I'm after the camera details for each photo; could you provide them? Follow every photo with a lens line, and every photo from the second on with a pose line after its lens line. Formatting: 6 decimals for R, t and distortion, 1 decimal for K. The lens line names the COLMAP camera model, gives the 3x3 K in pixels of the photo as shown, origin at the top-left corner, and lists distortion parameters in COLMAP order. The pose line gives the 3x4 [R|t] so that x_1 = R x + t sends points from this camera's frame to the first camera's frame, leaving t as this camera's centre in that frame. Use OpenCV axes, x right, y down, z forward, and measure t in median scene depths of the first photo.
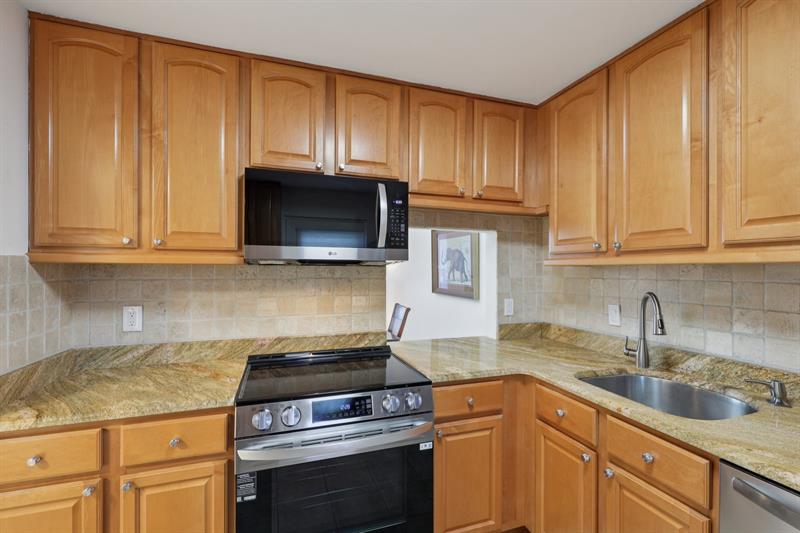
lens RADIAL K [[365.8, 0, 400.0], [0, 365.8, 266.5], [0, 0, 1]] dist [0.001806, -0.000042]
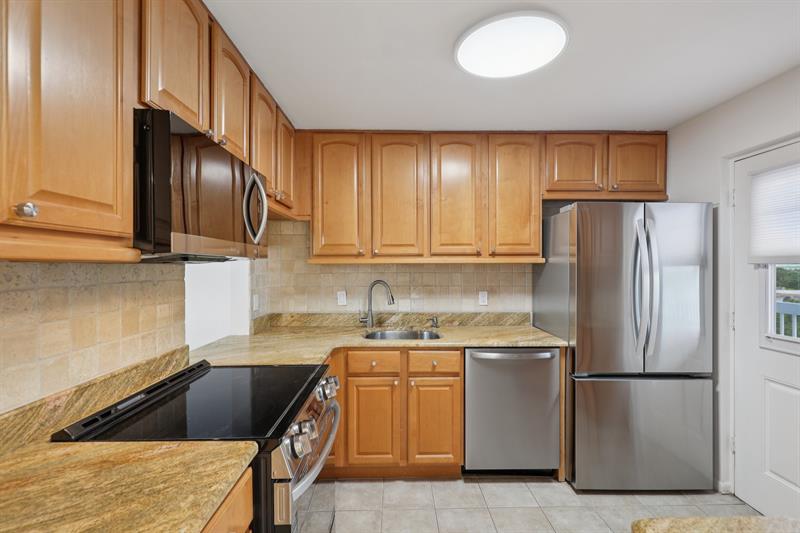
lens RADIAL K [[365.8, 0, 400.0], [0, 365.8, 266.5], [0, 0, 1]] dist [0.001806, -0.000042]
pose [[0.312478, -0.004944, 0.949912, -0.789177], [-0.000998, 0.999984, 0.005533, -0.001148], [-0.949925, -0.002677, 0.312468, 0.364564]]
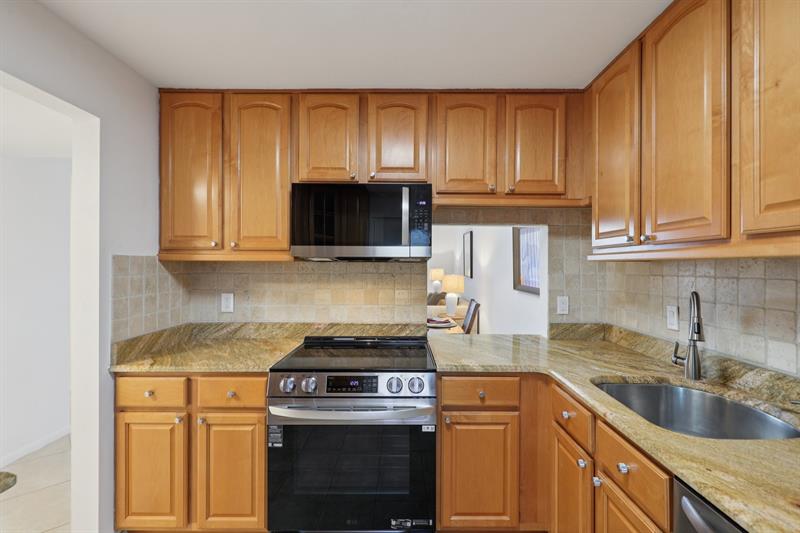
lens RADIAL K [[365.1, 0, 398.6], [0, 365.1, 262.2], [0, 0, 1]] dist [0.000945, -0.000354]
pose [[0.942766, -0.003510, -0.333436, 0.288514], [0.002628, 0.999992, -0.003095, 0.002016], [0.333444, 0.002042, 0.942768, -0.038644]]
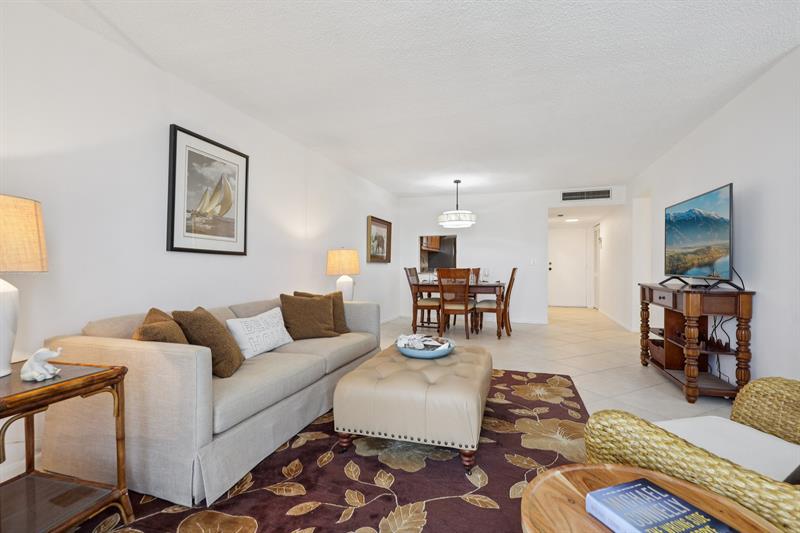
lens RADIAL K [[372.1, 0, 400.0], [0, 372.1, 267.3], [0, 0, 1]] dist [0.001349, -0.000151]
pose [[-0.796024, -0.012163, 0.605142, -1.975219], [-0.012657, 0.999914, 0.003447, 0.203087], [-0.605132, -0.004915, -0.796110, 4.769408]]
